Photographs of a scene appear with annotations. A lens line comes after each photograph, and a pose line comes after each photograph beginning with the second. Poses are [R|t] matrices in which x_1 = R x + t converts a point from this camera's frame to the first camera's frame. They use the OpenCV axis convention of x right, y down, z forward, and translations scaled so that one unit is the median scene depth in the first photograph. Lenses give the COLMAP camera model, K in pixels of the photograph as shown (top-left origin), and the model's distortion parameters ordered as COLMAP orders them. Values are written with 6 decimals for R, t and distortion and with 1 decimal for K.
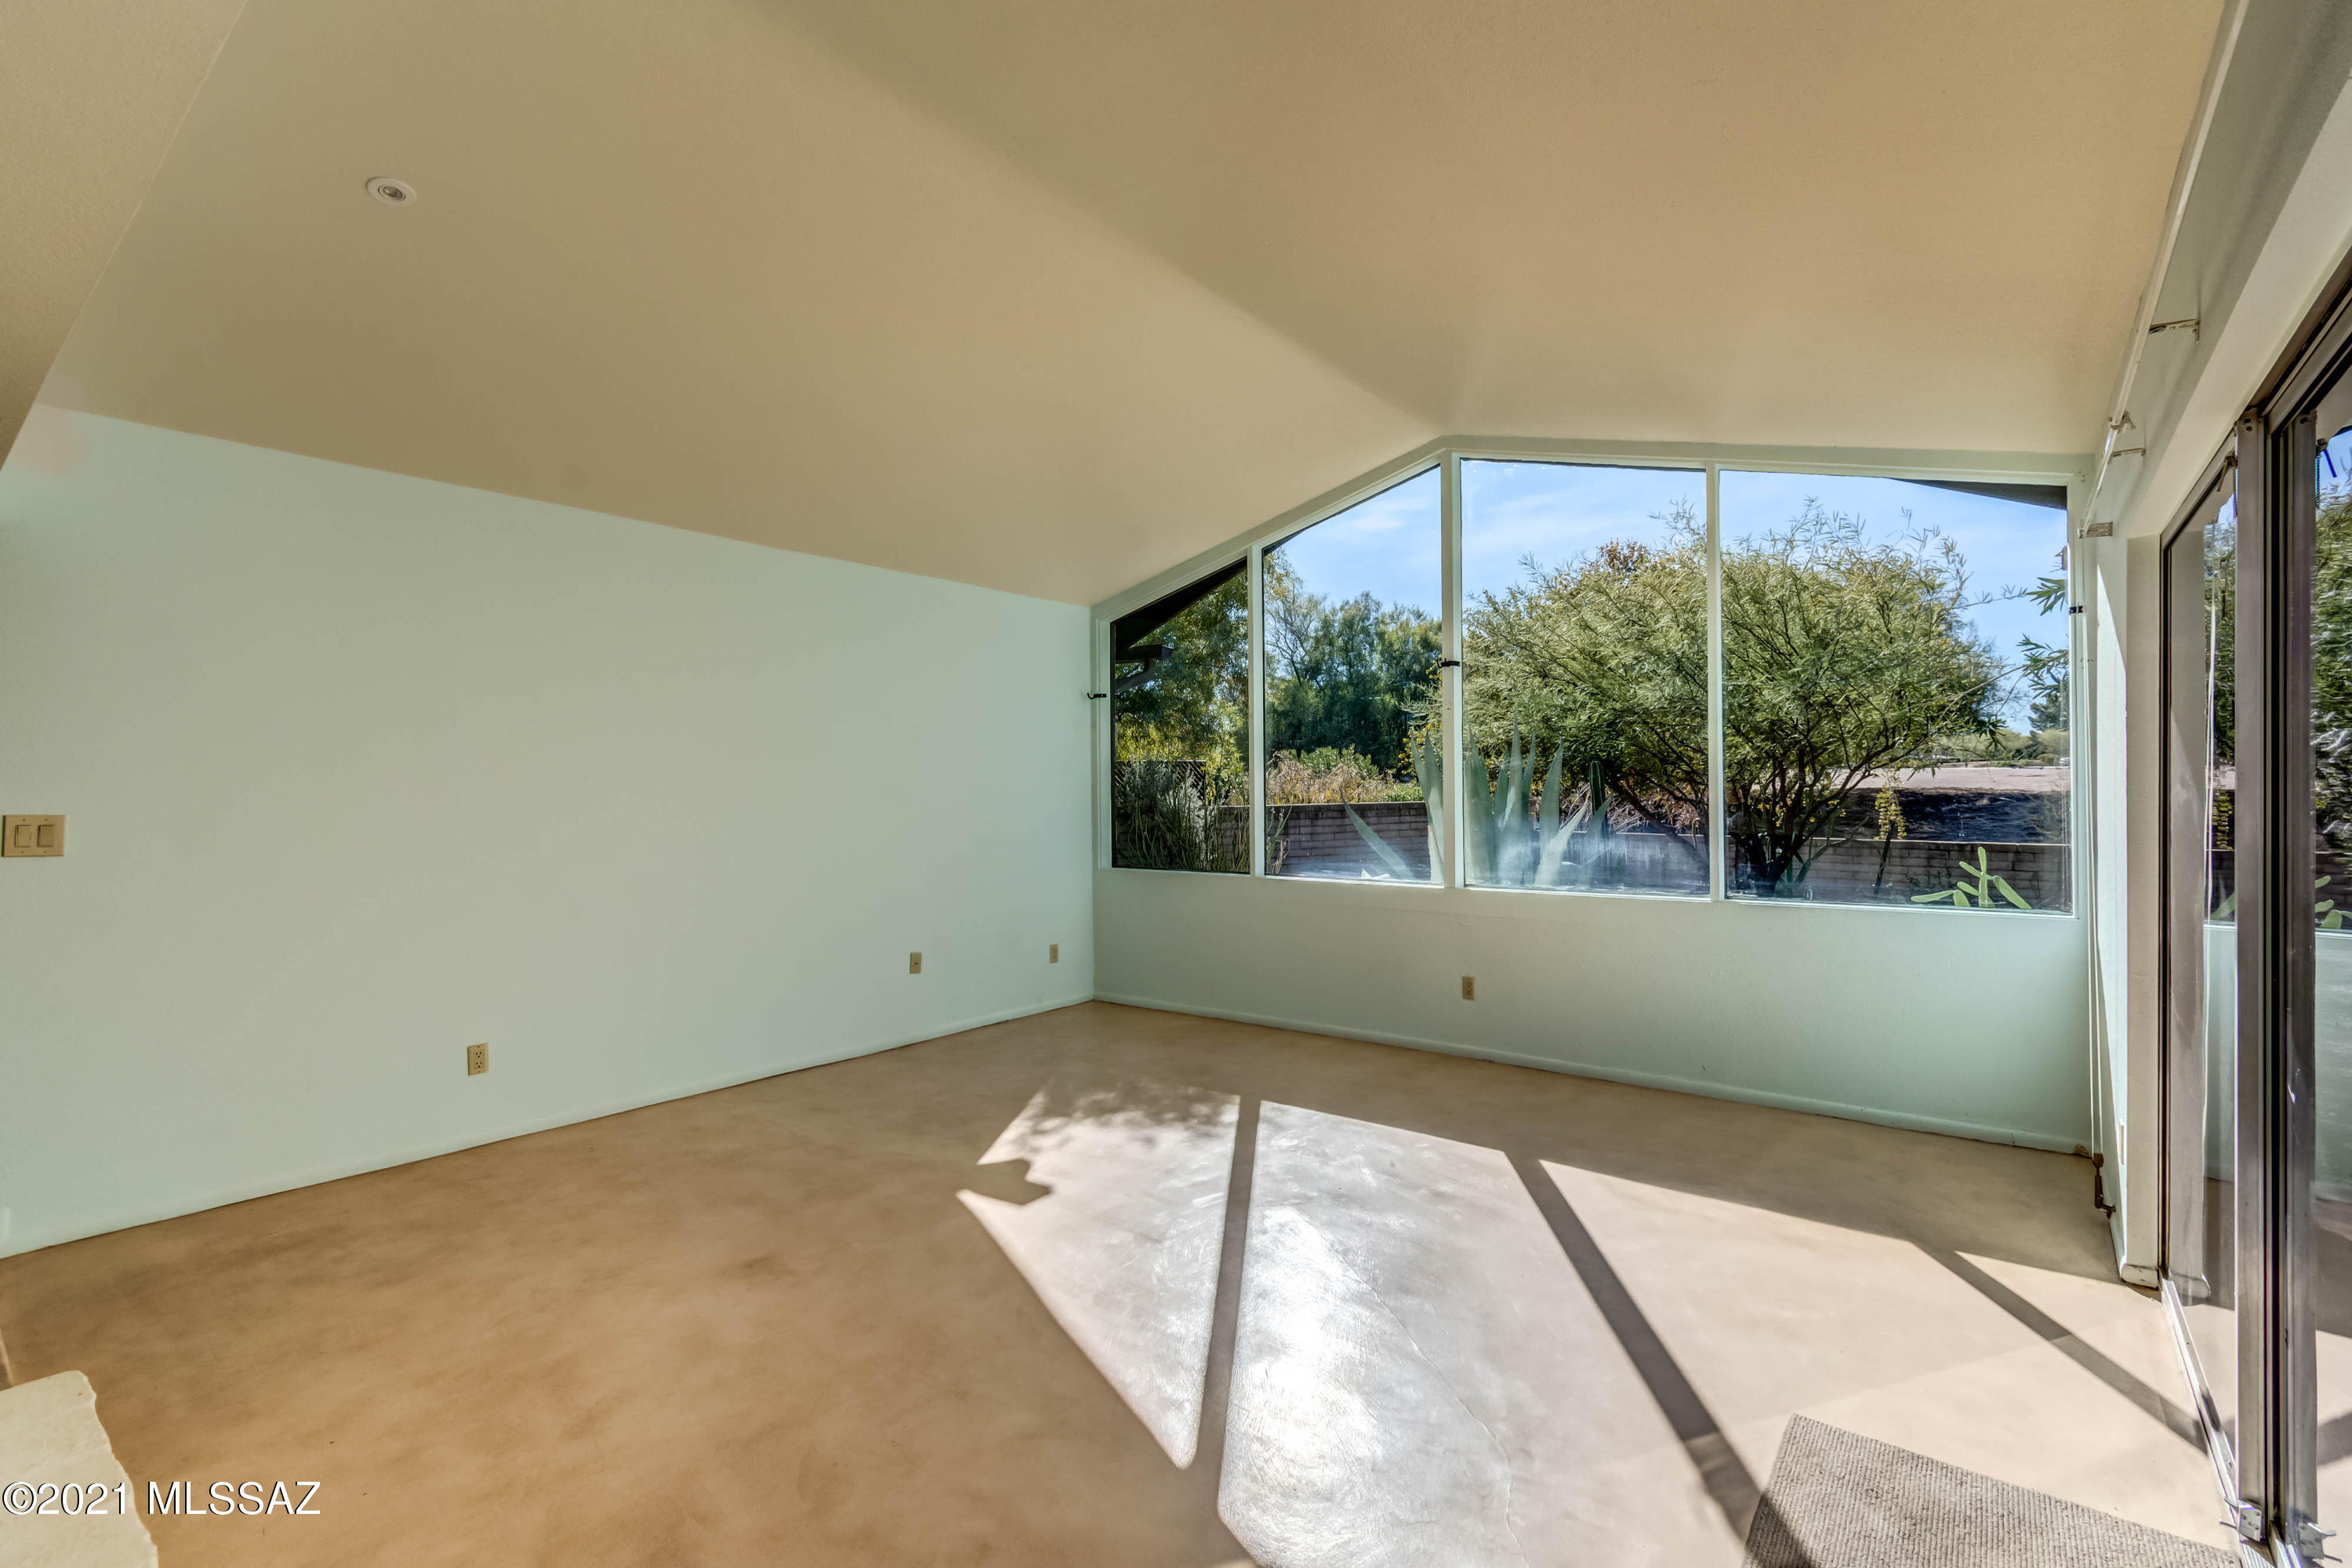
lens RADIAL K [[1052.3, 0, 1180.3], [0, 1052.3, 787.9], [0, 0, 1]] dist [-0.004084, -0.000315]
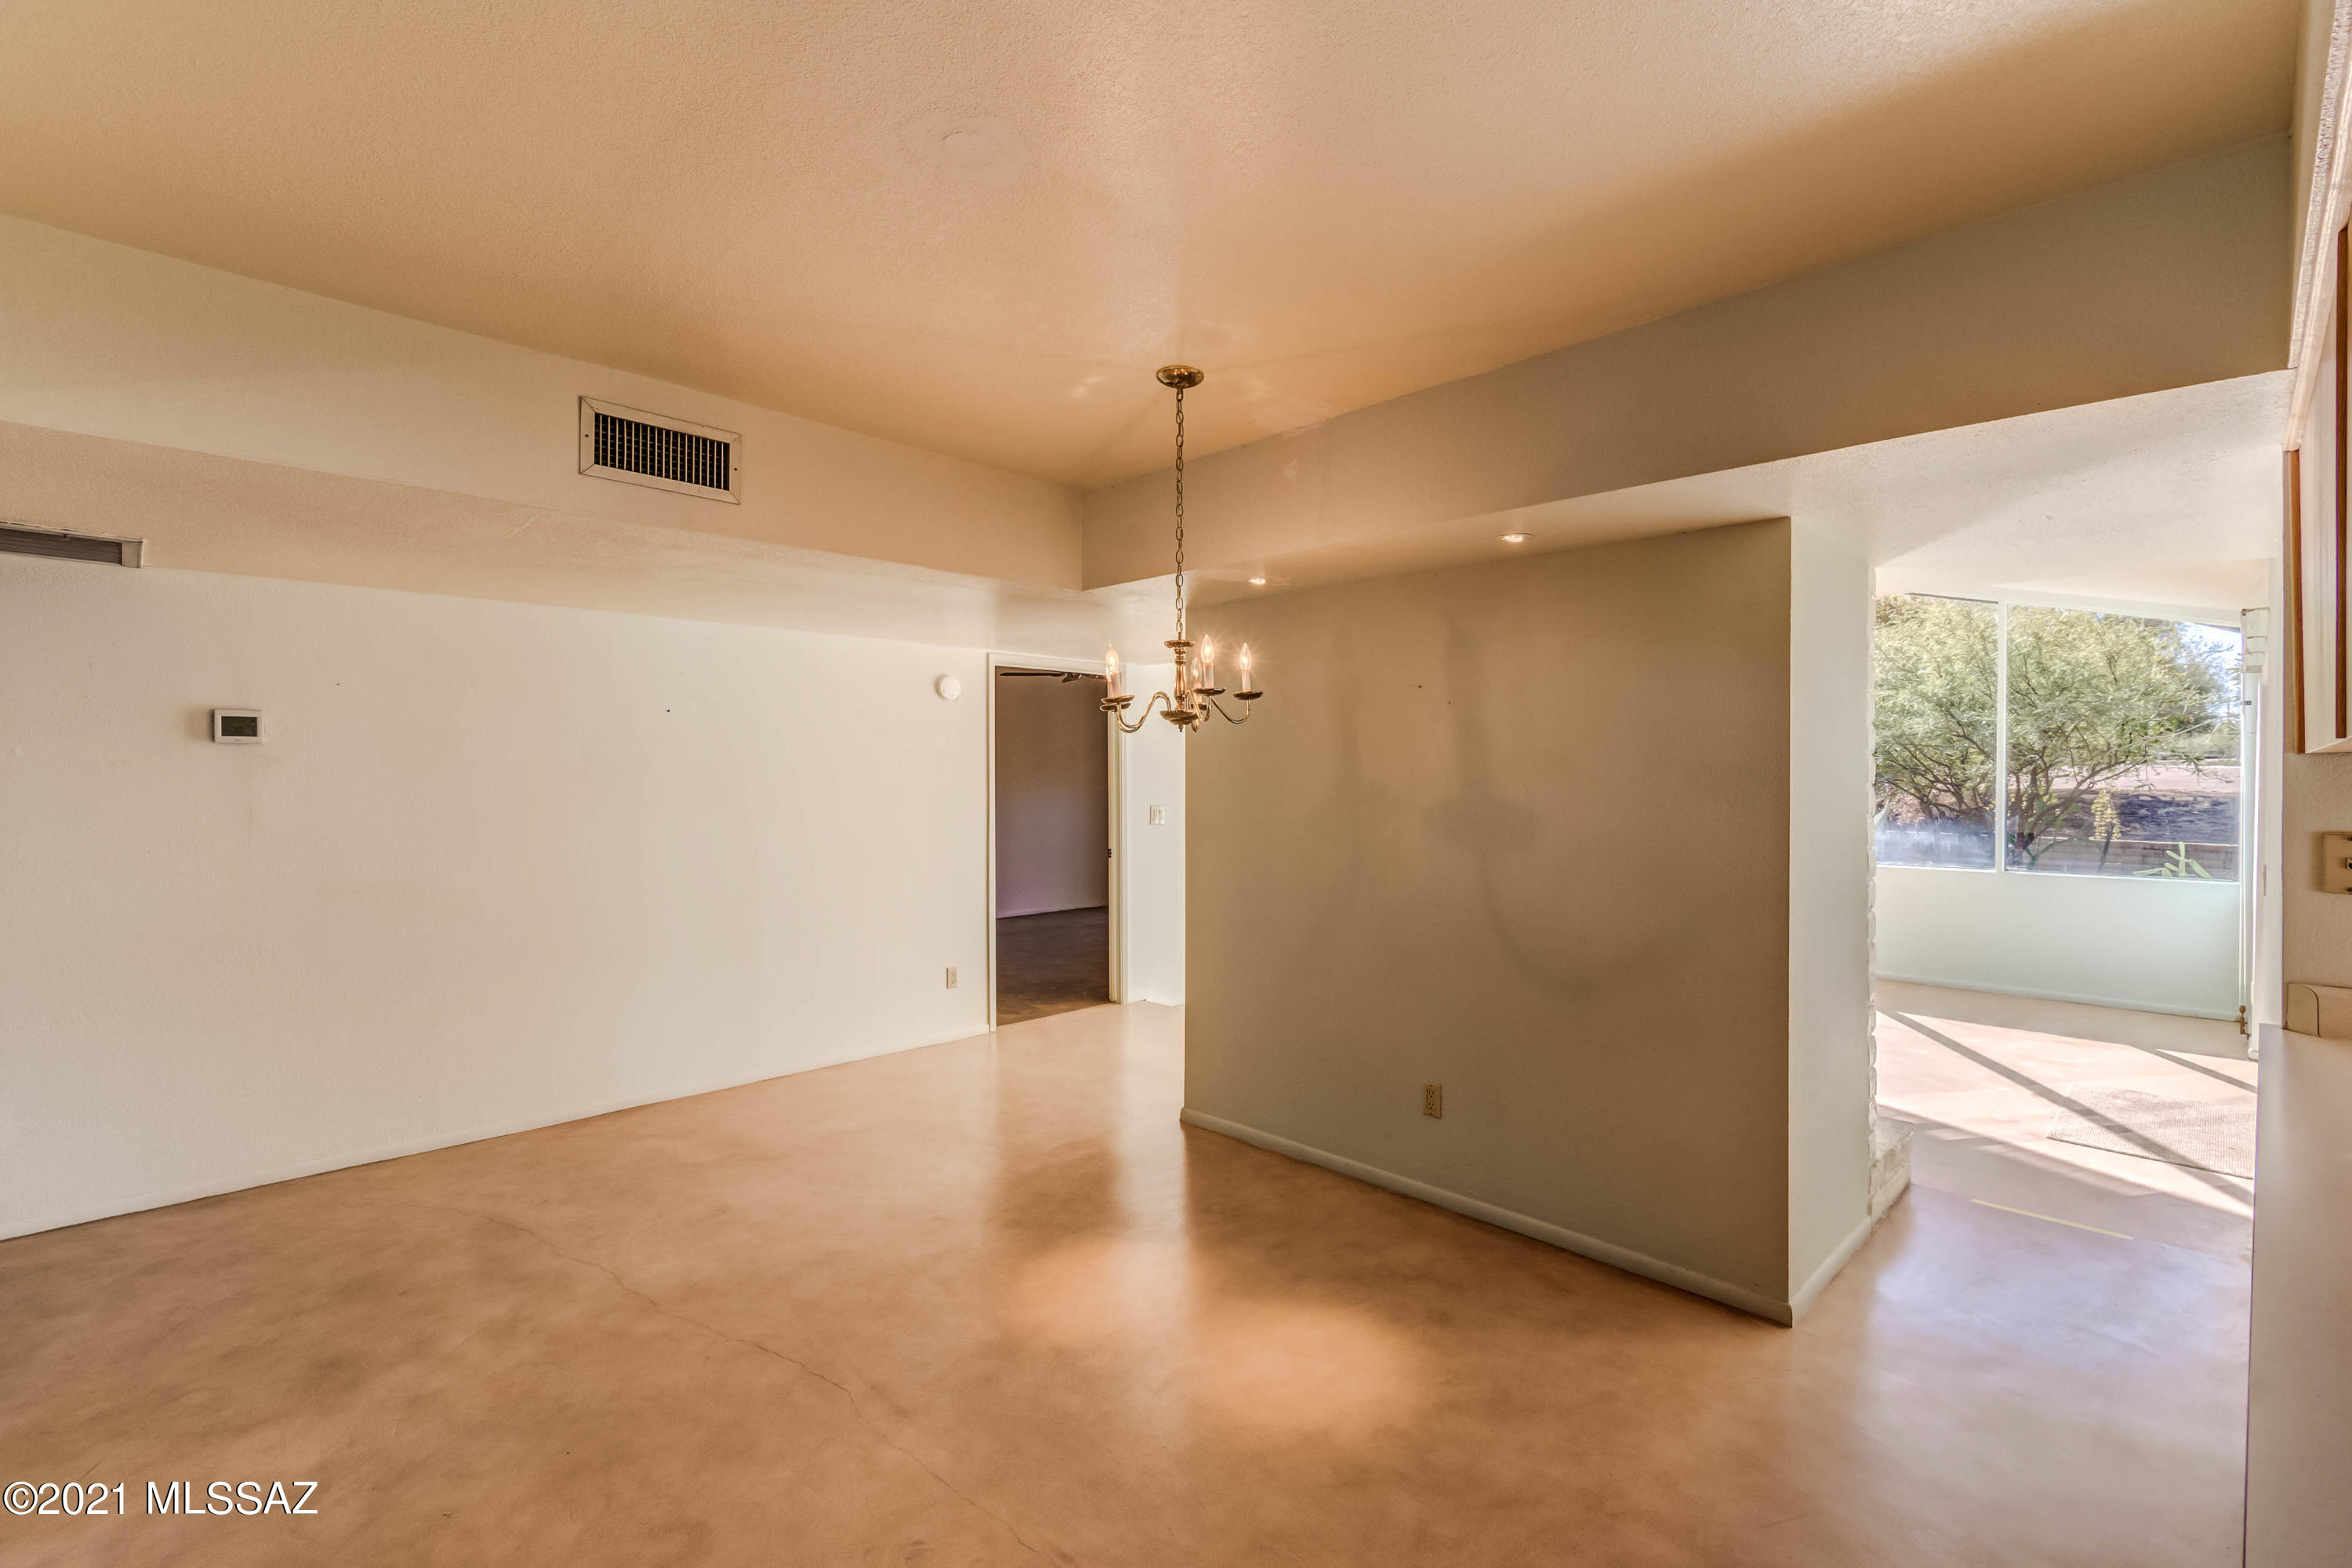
lens RADIAL K [[1052.3, 0, 1182.0], [0, 1052.3, 783.3], [0, 0, 1]] dist [-0.004084, -0.000315]
pose [[0.992367, 0.014899, -0.122418, -0.501006], [-0.013863, 0.999861, 0.009311, -0.023727], [0.122539, -0.007543, 0.992435, -0.696526]]
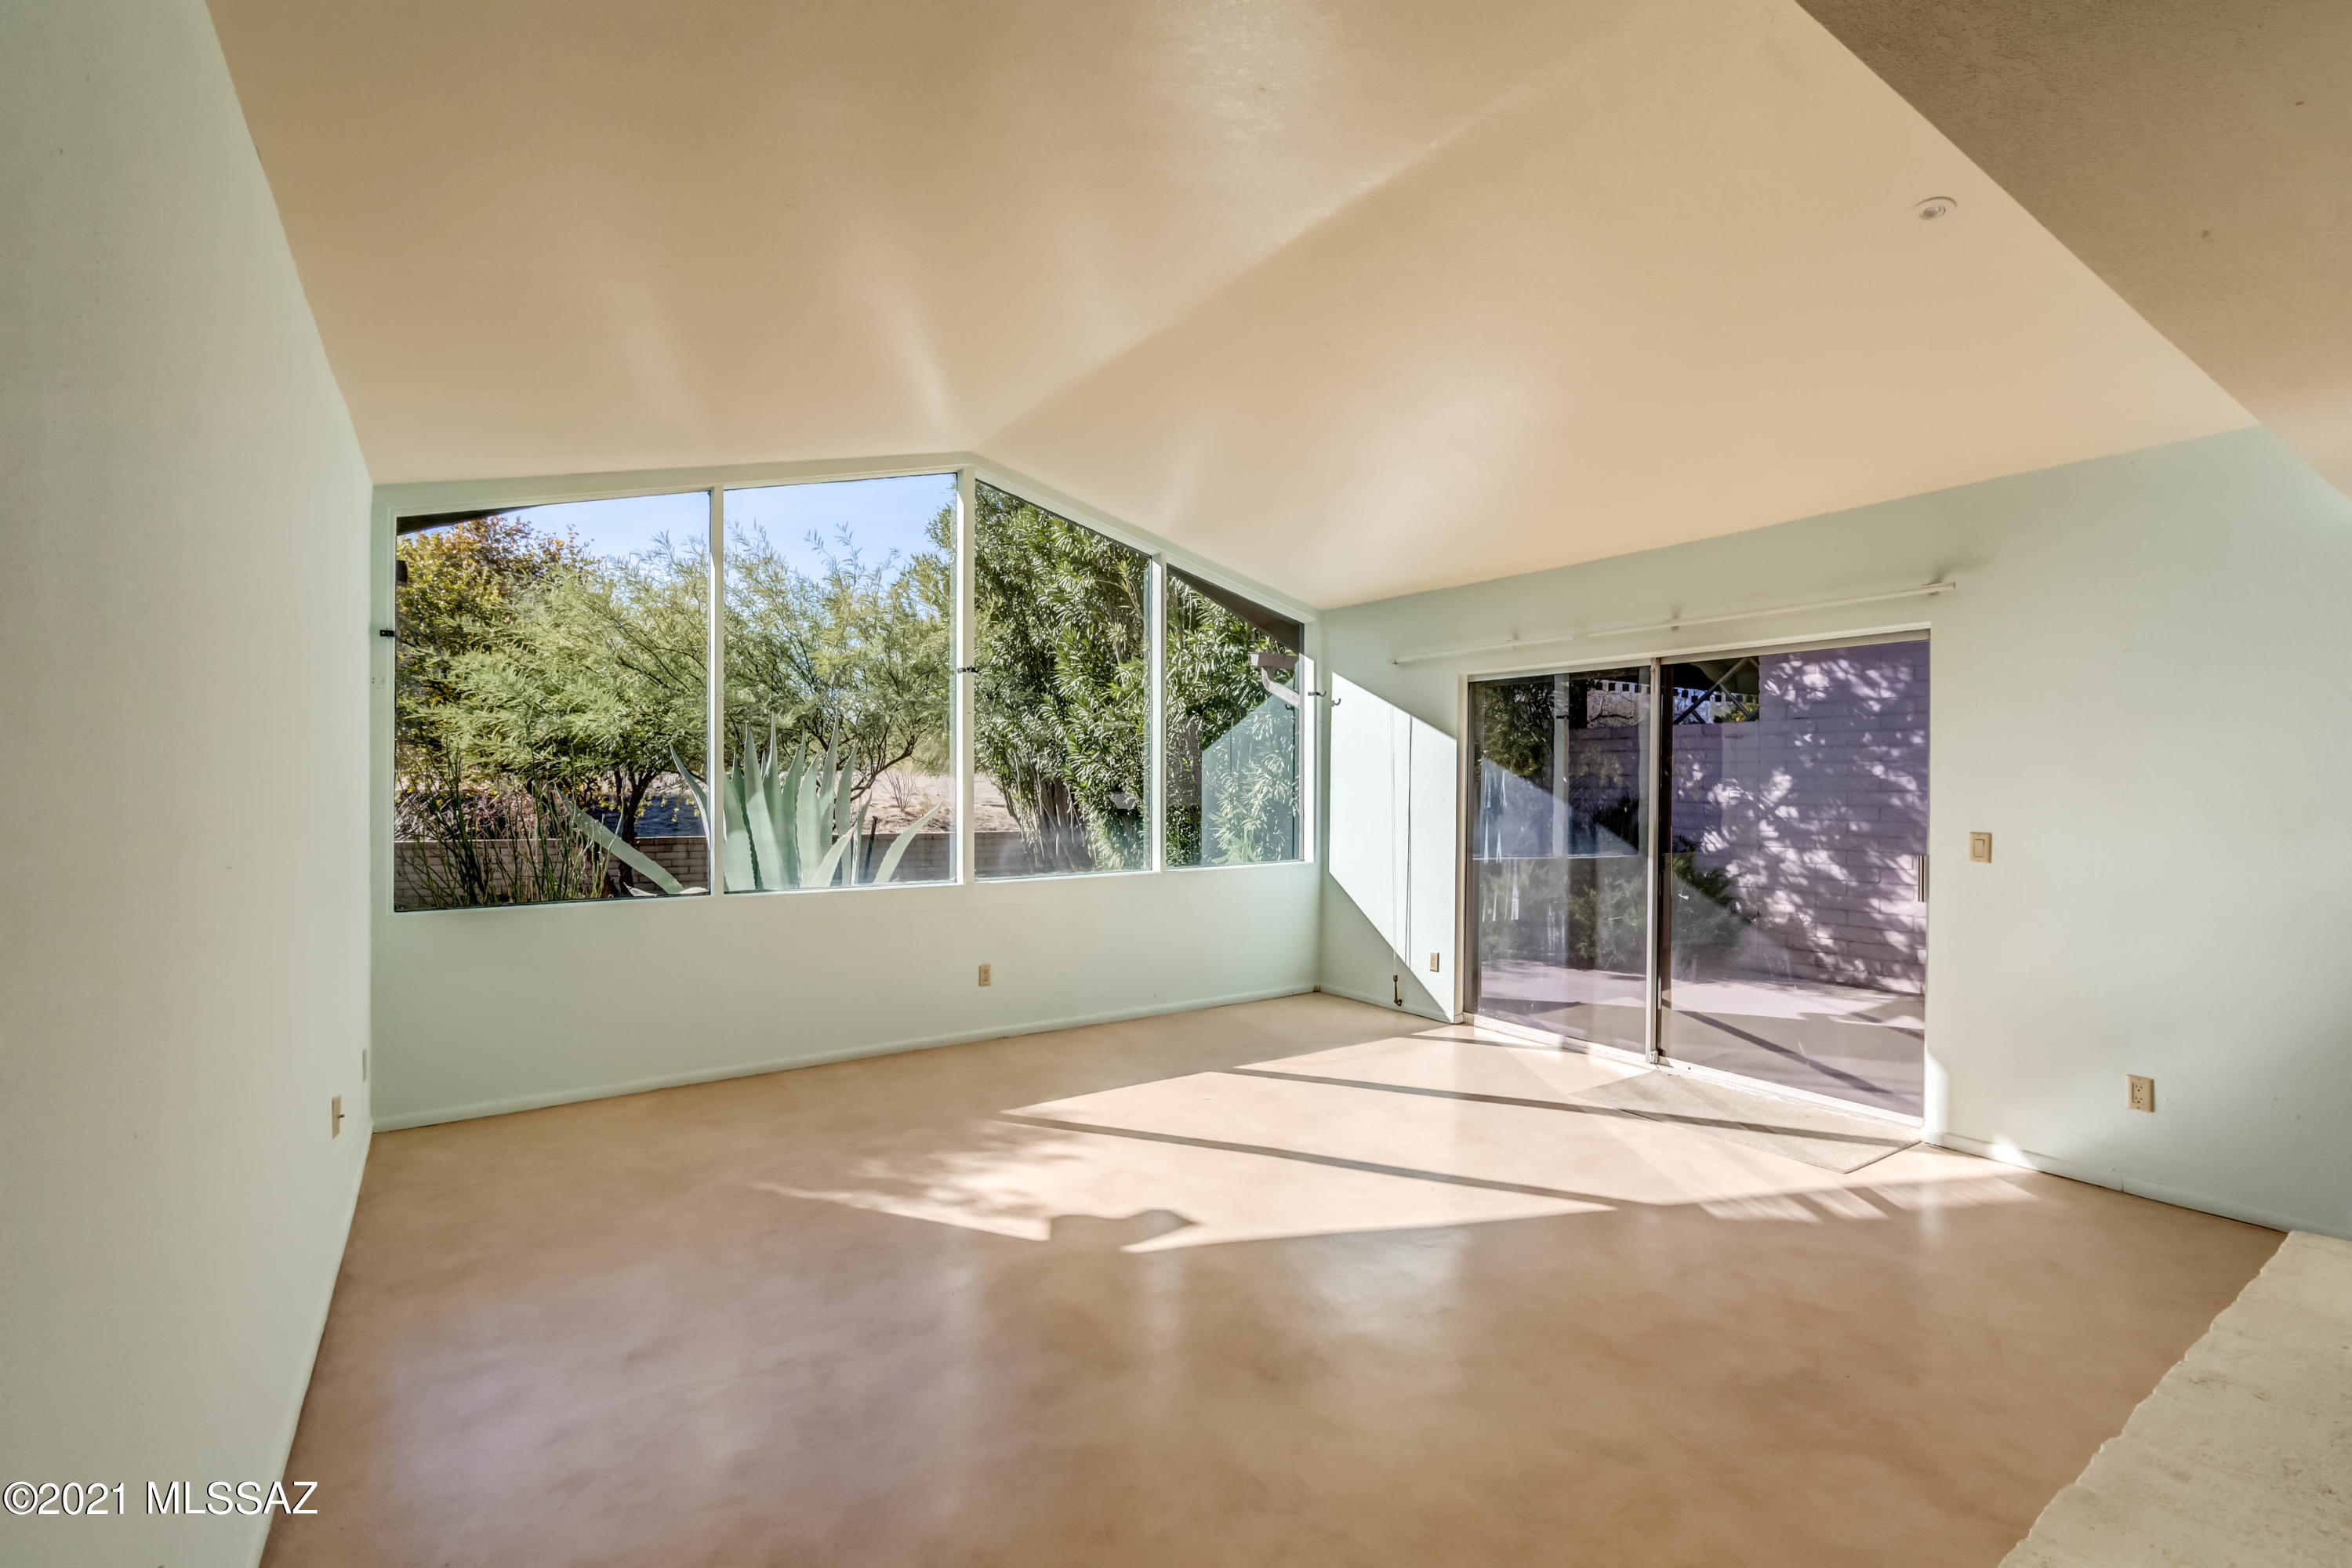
lens RADIAL K [[1052.3, 0, 1182.1], [0, 1052.3, 787.1], [0, 0, 1]] dist [-0.004084, -0.000315]
pose [[0.306687, 0.007304, 0.951783, -0.782253], [-0.006001, 0.999966, -0.005740, -0.001823], [-0.951792, -0.003951, 0.306720, 0.510347]]
